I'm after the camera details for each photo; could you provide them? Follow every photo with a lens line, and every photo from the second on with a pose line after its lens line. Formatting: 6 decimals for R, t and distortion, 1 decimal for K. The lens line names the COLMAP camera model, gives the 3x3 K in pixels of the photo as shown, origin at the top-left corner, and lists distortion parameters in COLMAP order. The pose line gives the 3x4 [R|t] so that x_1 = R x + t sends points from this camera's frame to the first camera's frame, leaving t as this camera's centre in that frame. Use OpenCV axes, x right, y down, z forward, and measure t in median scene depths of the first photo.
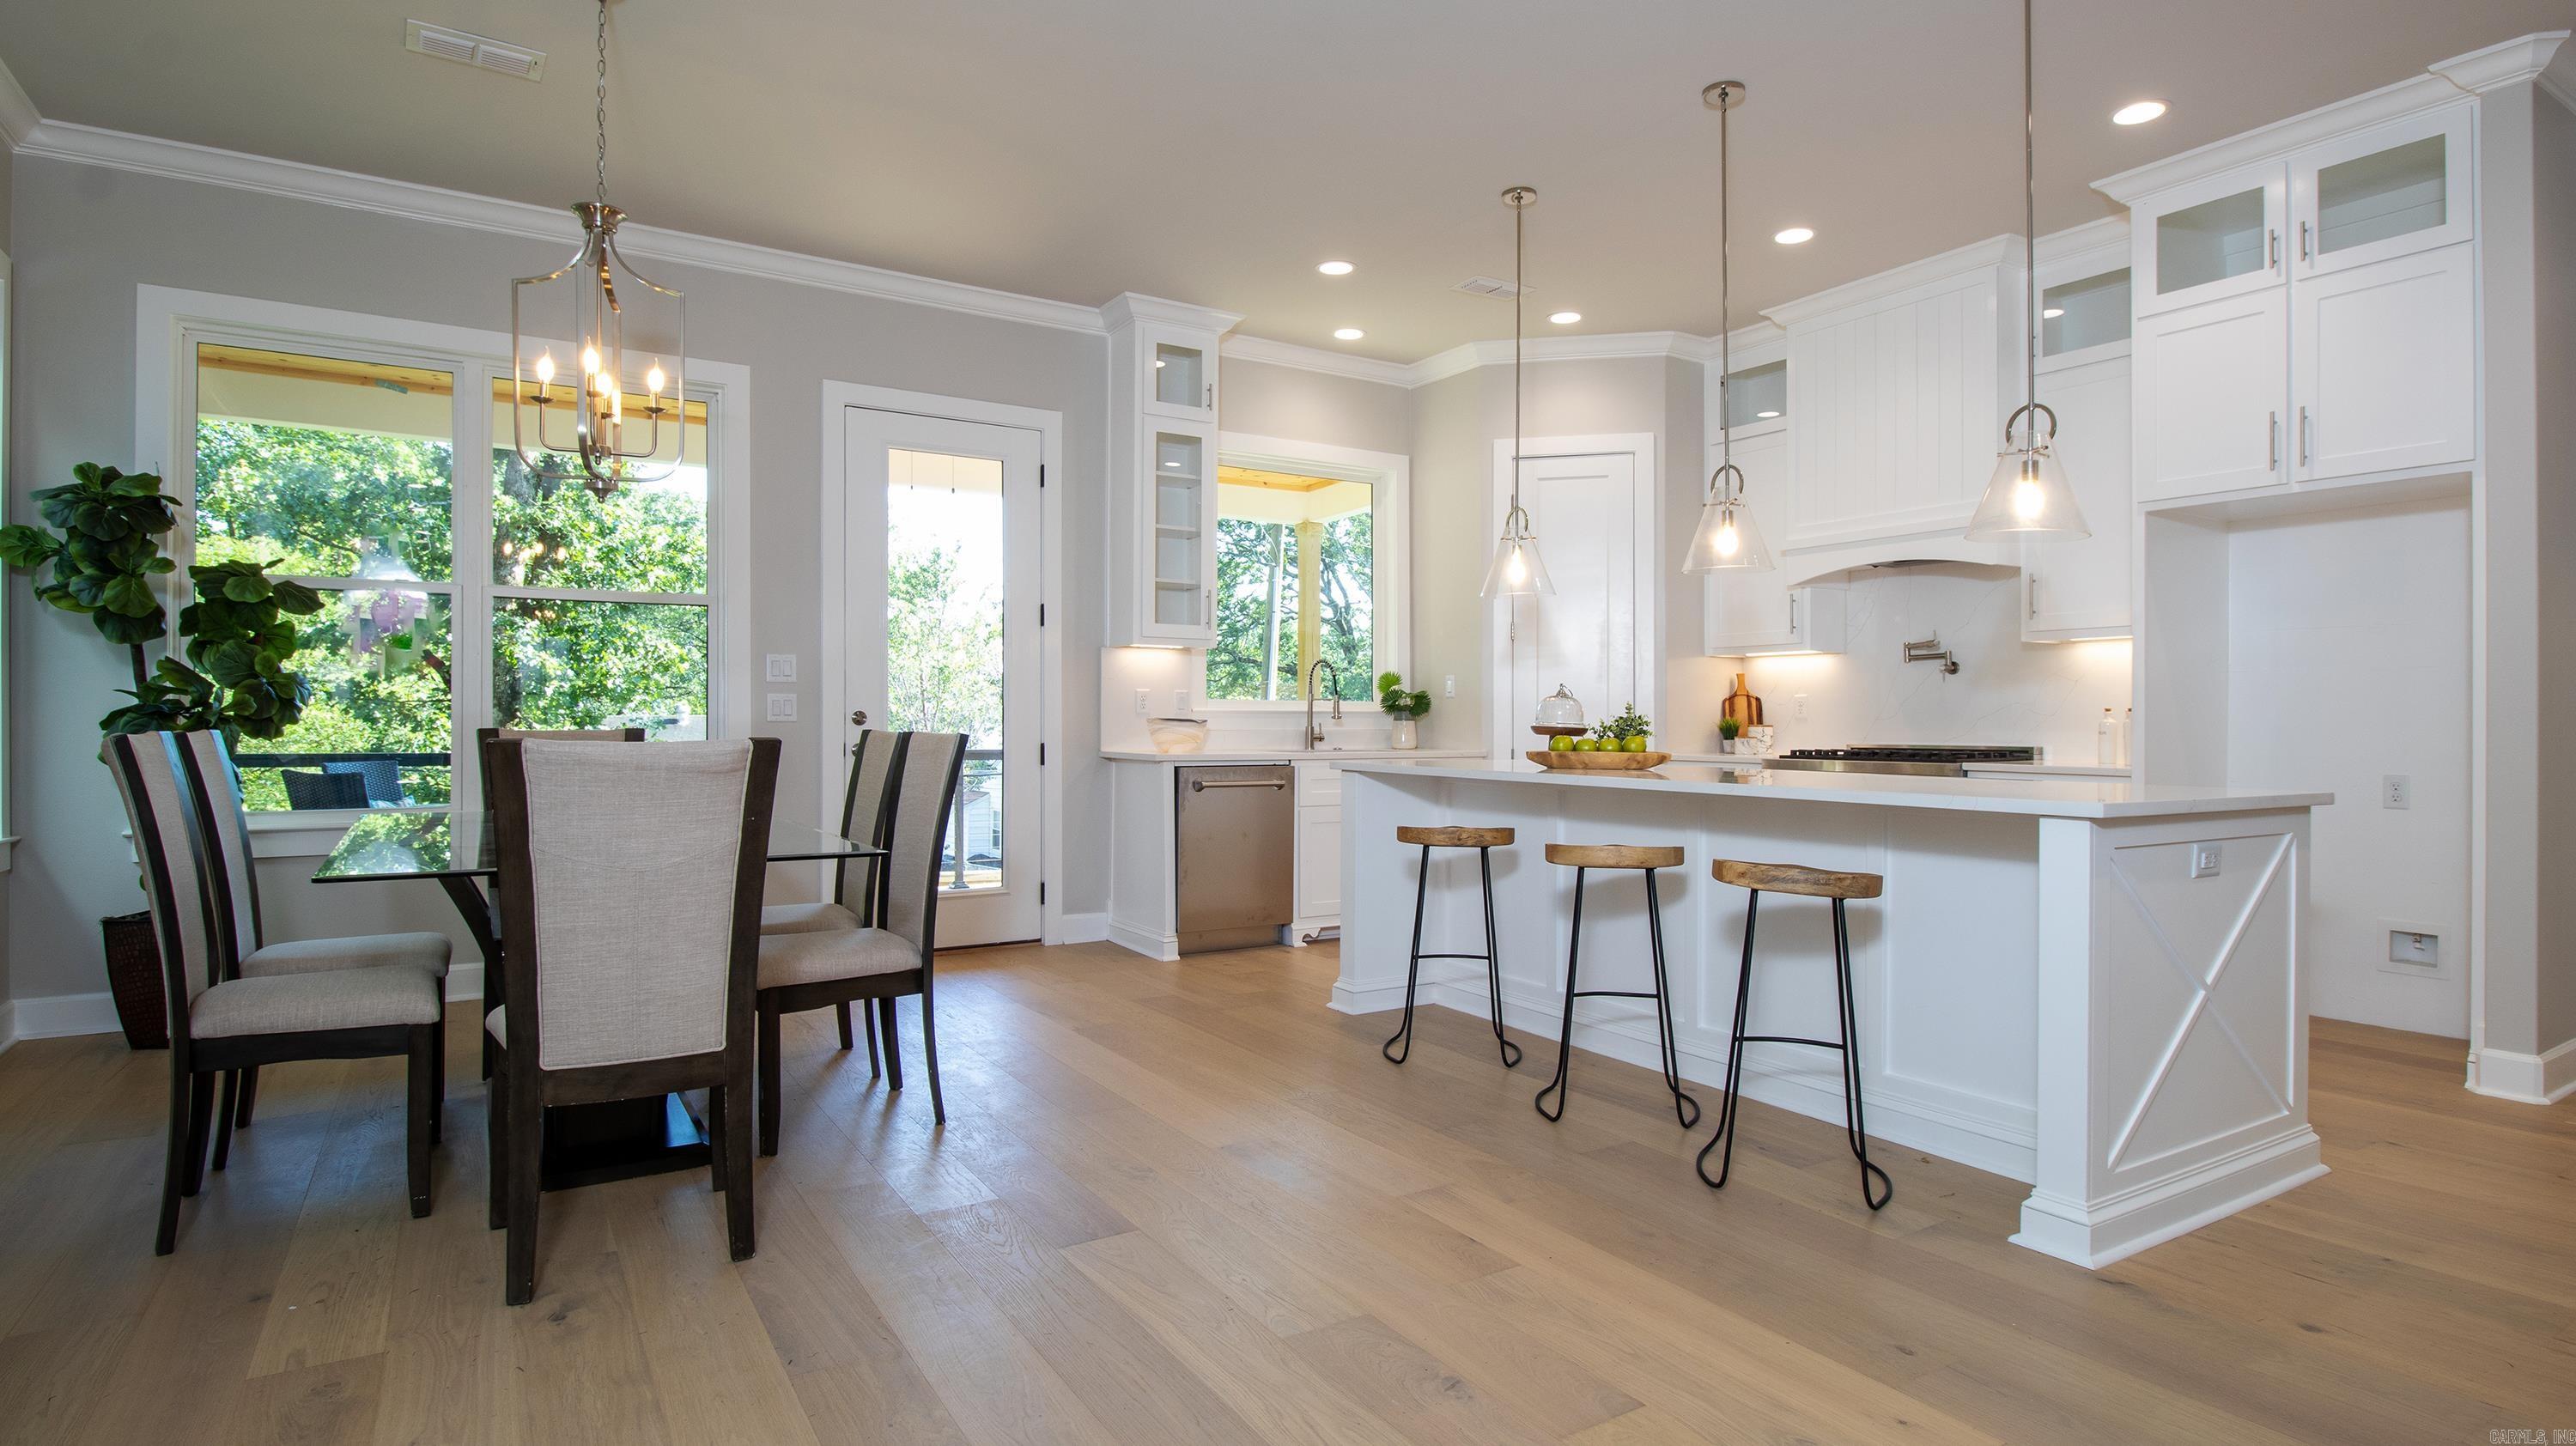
lens RADIAL K [[1313.6, 0, 1299.1], [0, 1313.6, 720.2], [0, 0, 1]] dist [0.004744, -0.010468]
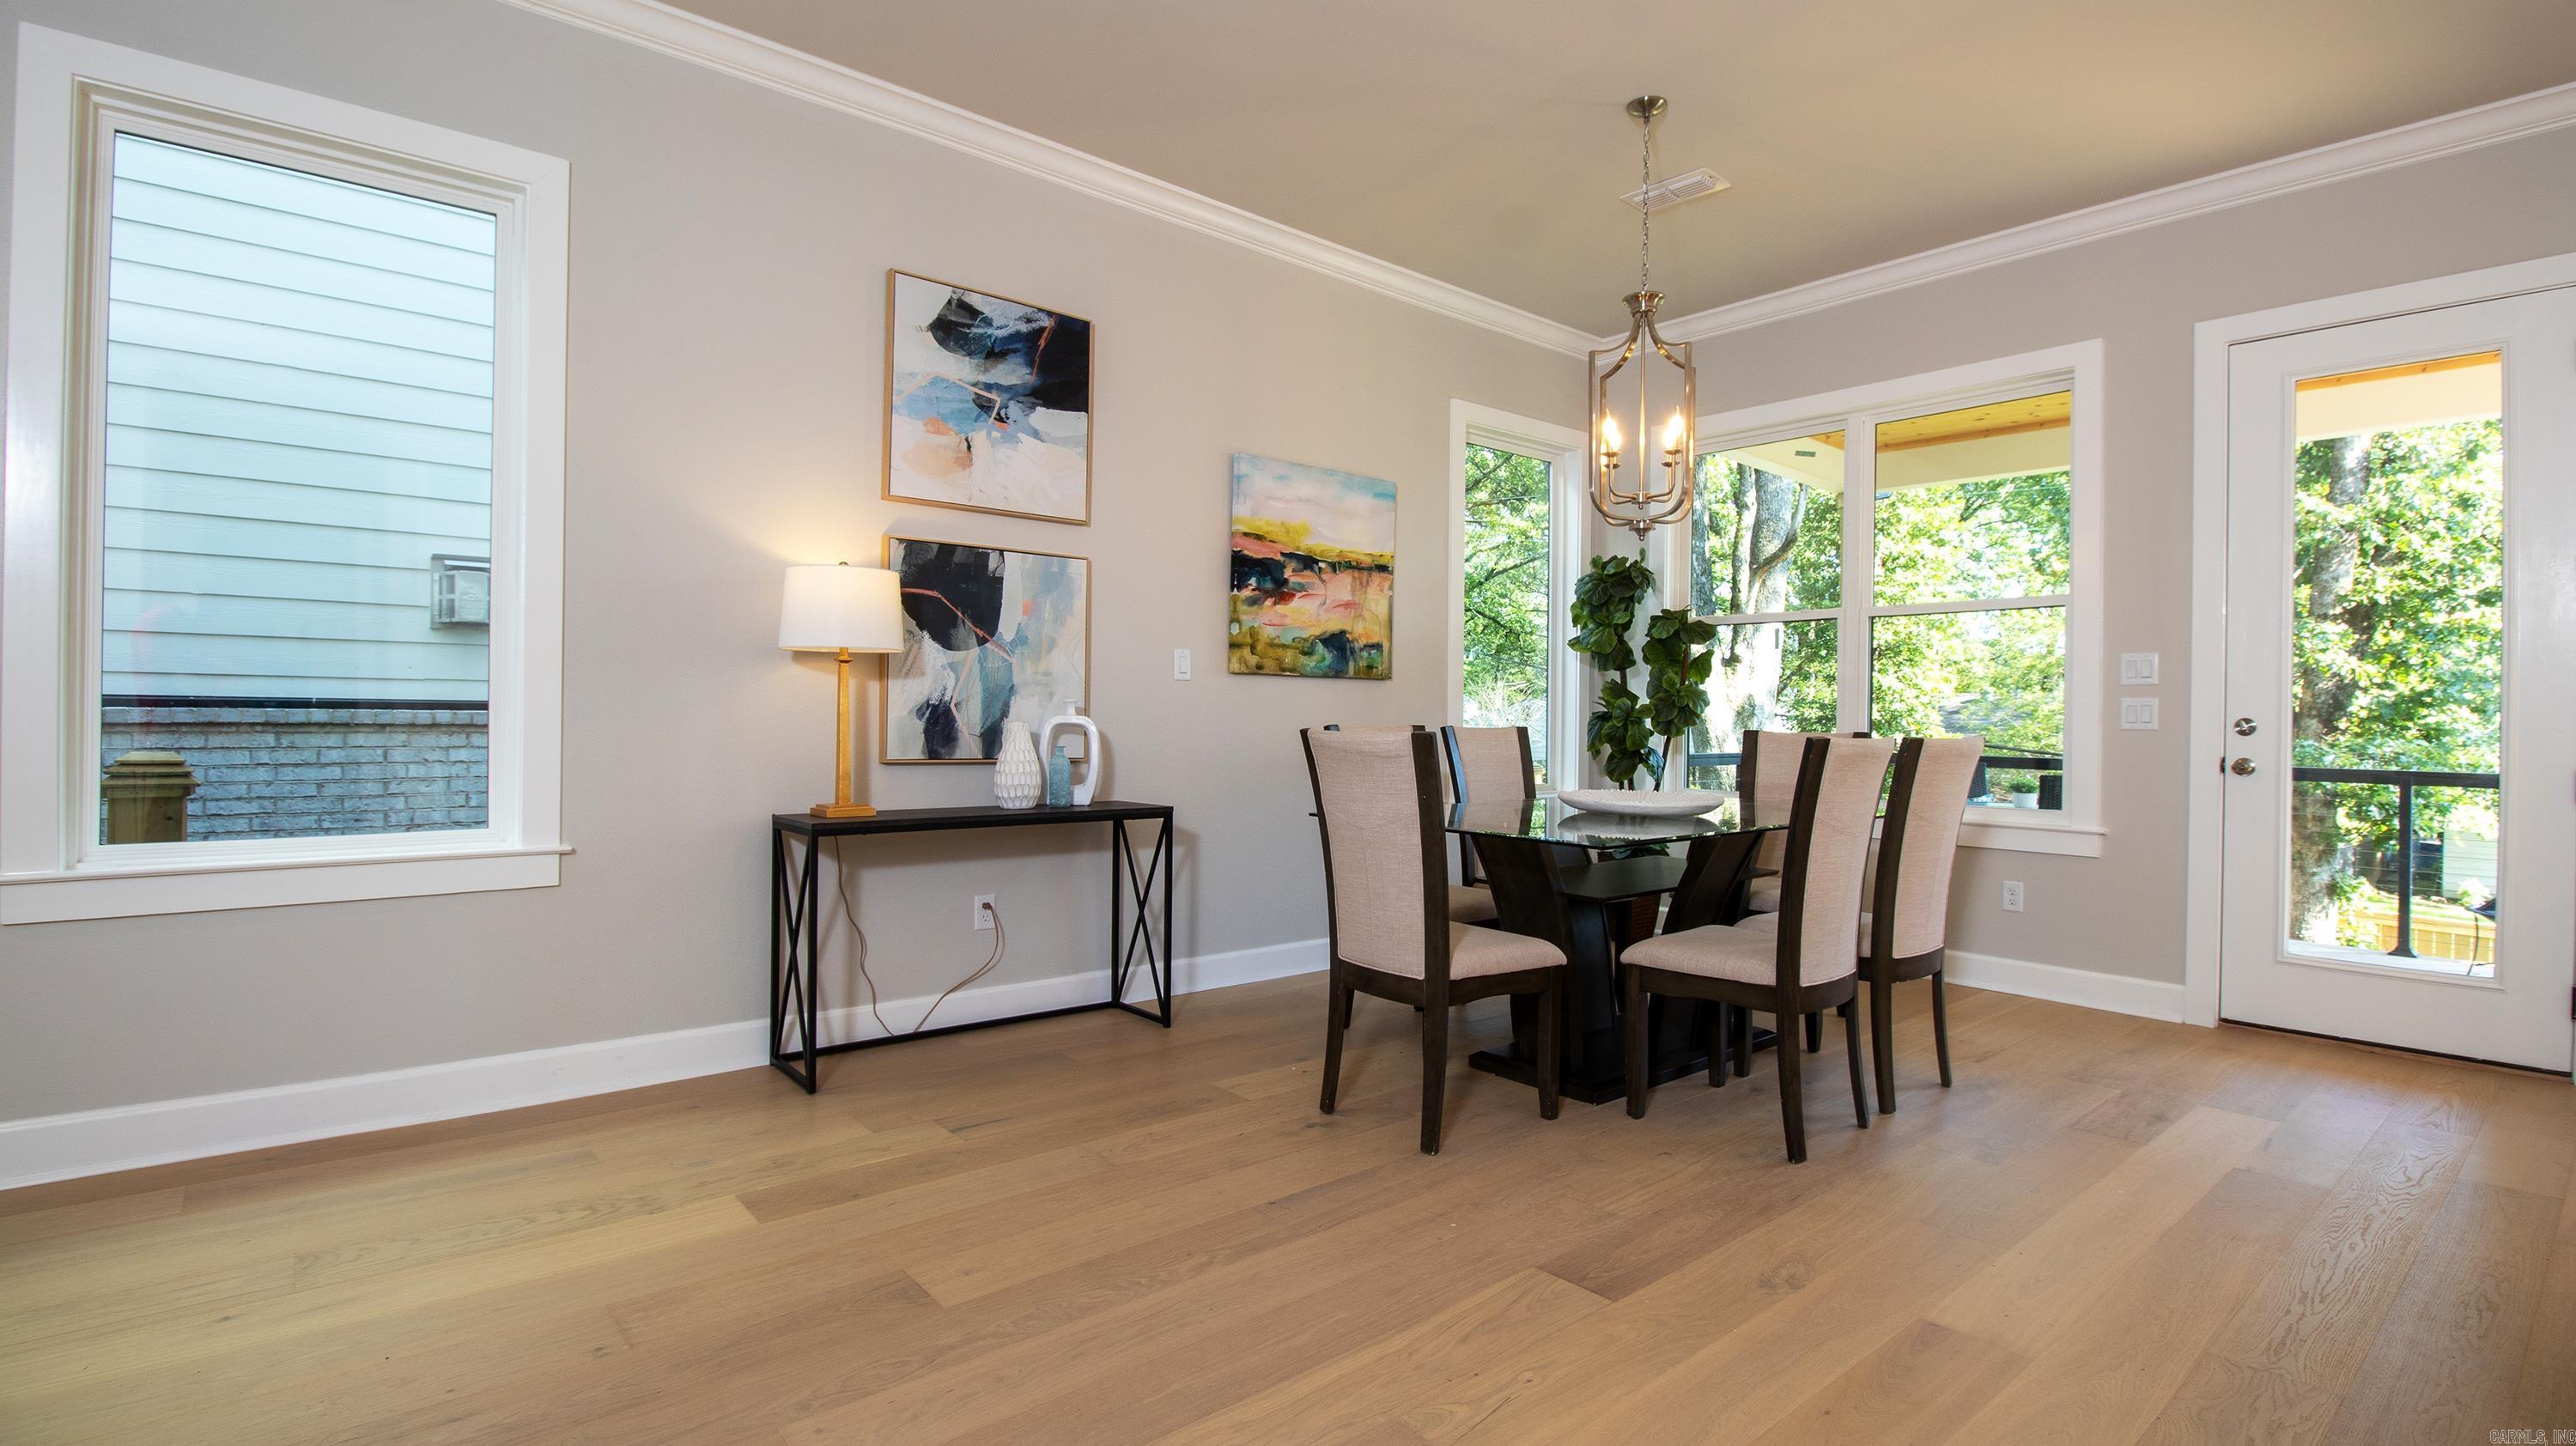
lens RADIAL K [[1194.3, 0, 1296.8], [0, 1194.3, 716.6], [0, 0, 1]] dist [0.002786, -0.013211]
pose [[0.144960, -0.000193, -0.989438, 0.290560], [-0.014353, 0.999894, -0.002298, 0.001801], [0.989333, 0.014534, 0.144941, 0.307933]]
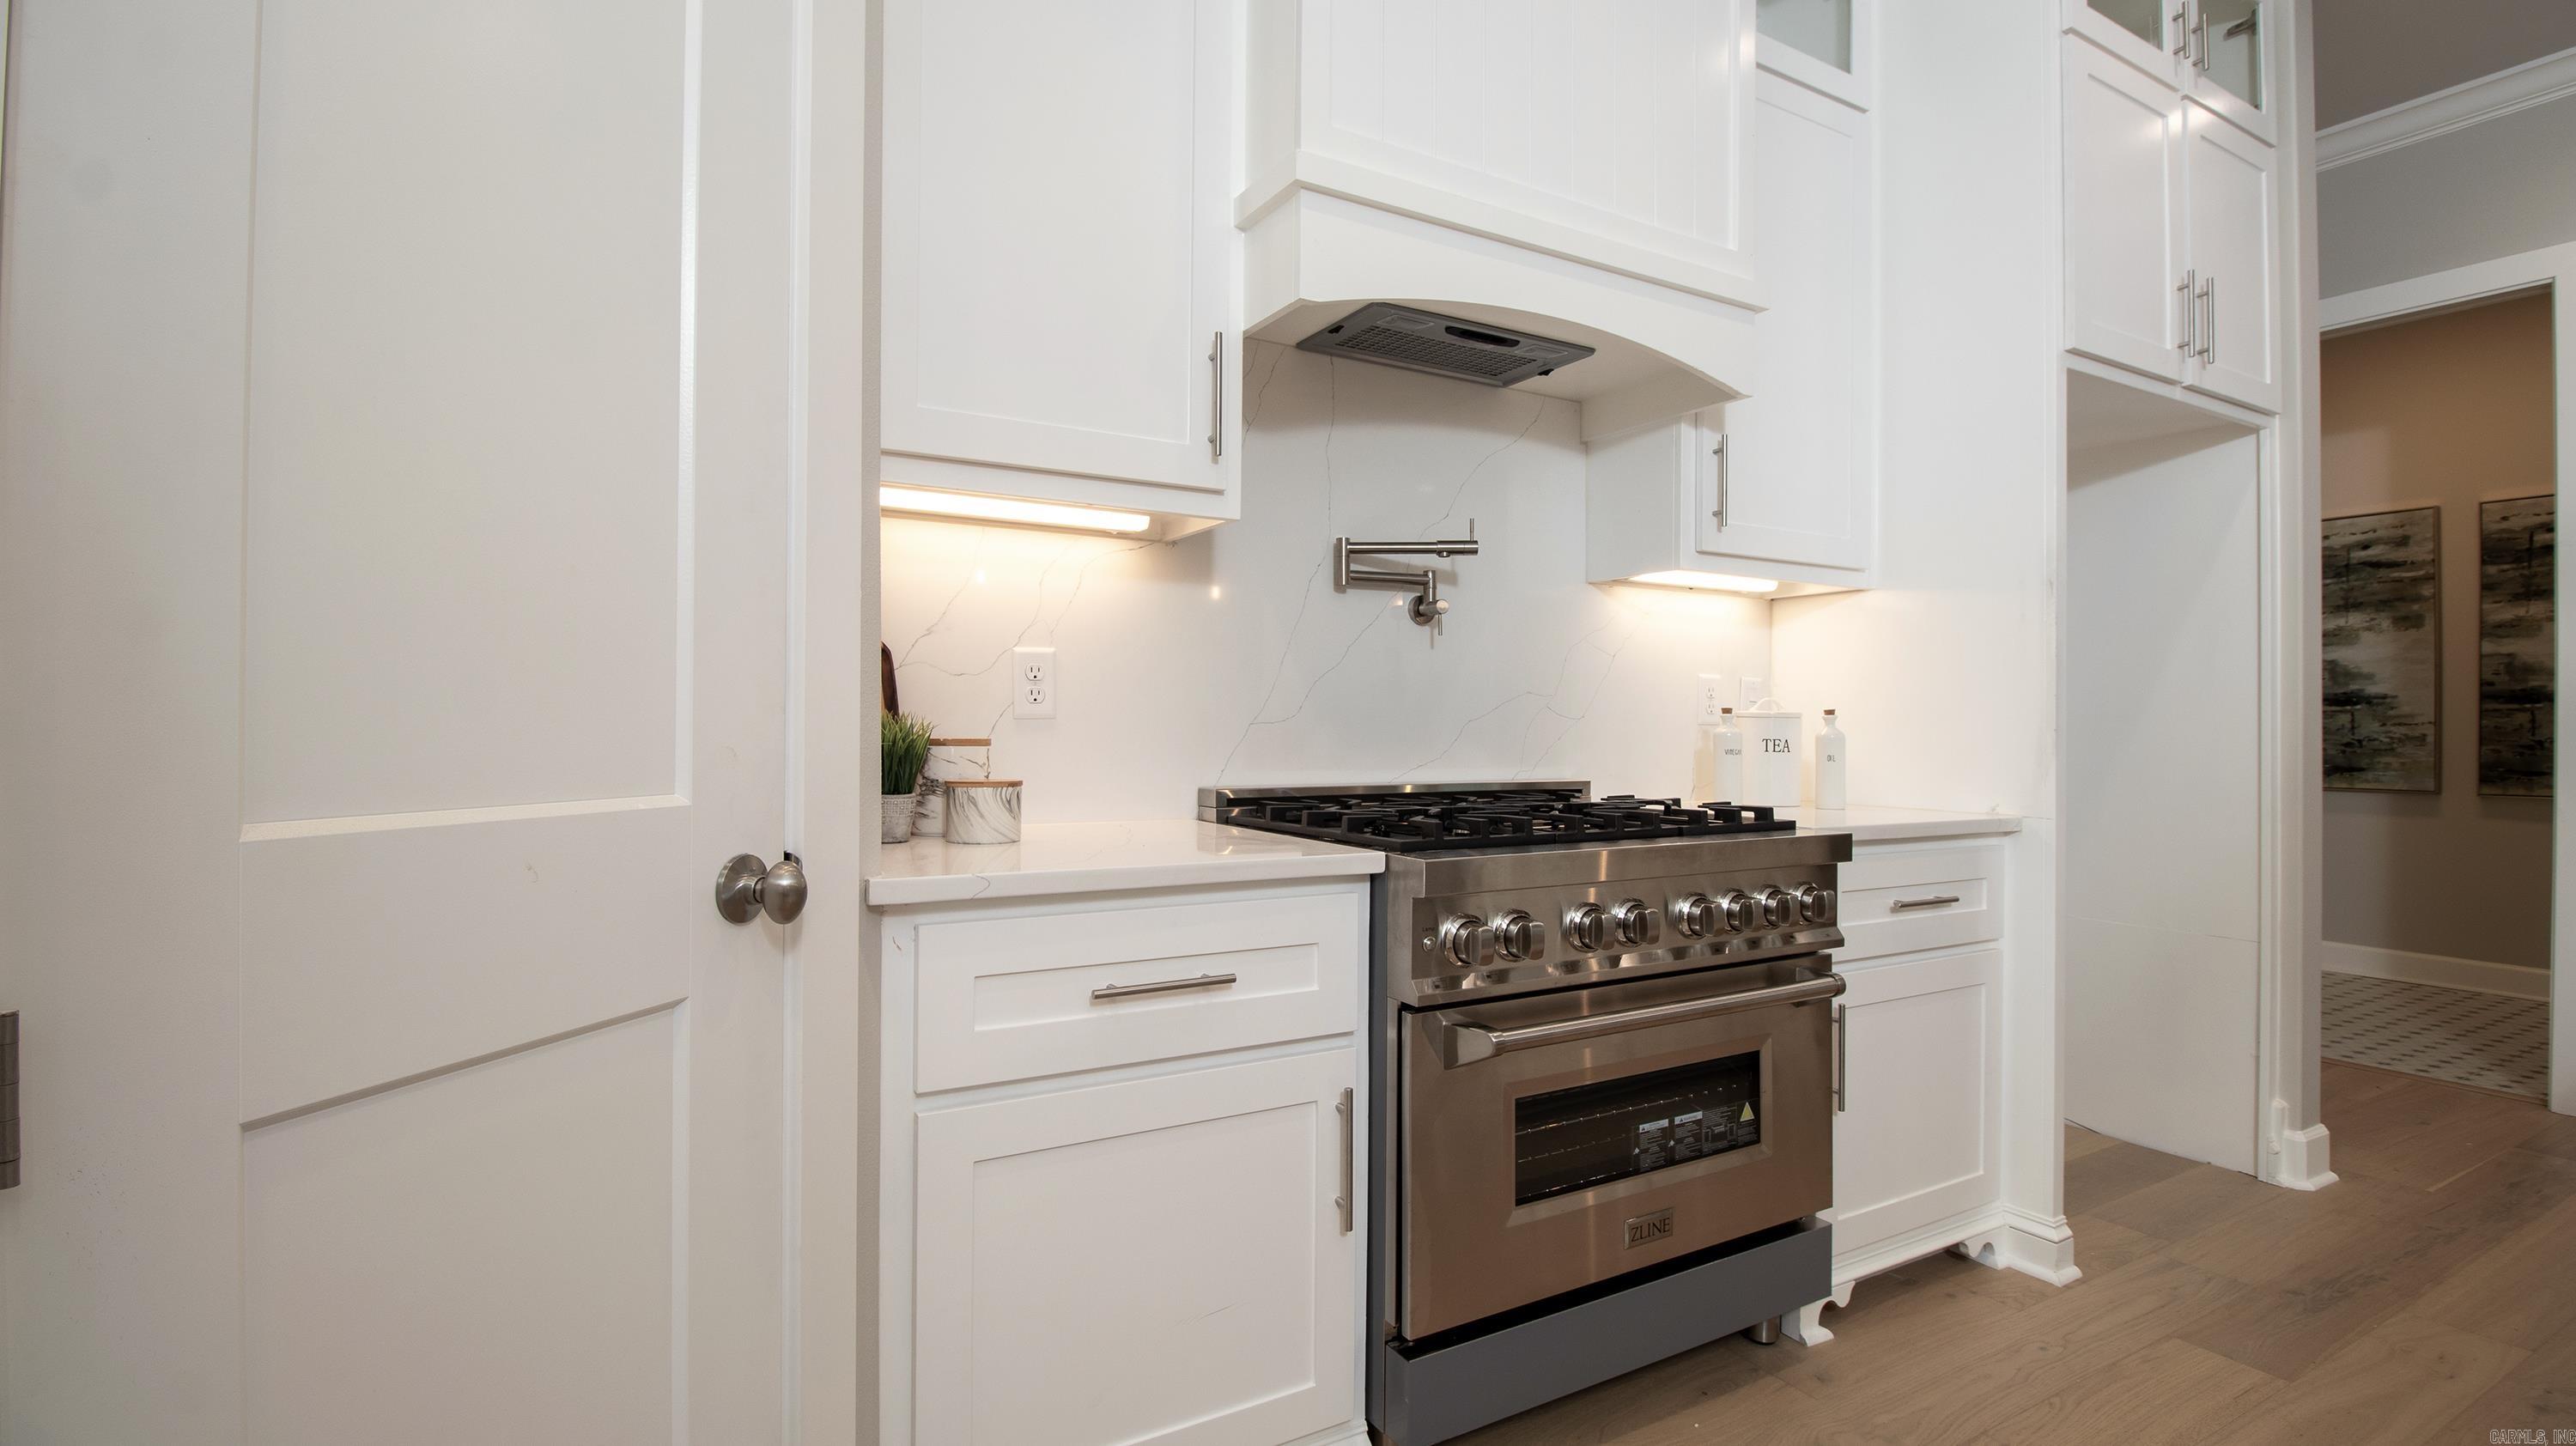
lens RADIAL K [[1194.3, 0, 1296.8], [0, 1194.3, 716.6], [0, 0, 1]] dist [0.002786, -0.013211]
pose [[0.040509, 0.006484, 0.999158, 0.088060], [-0.007026, 0.999956, -0.006204, -0.000671], [-0.999154, -0.006769, 0.040553, 1.021615]]
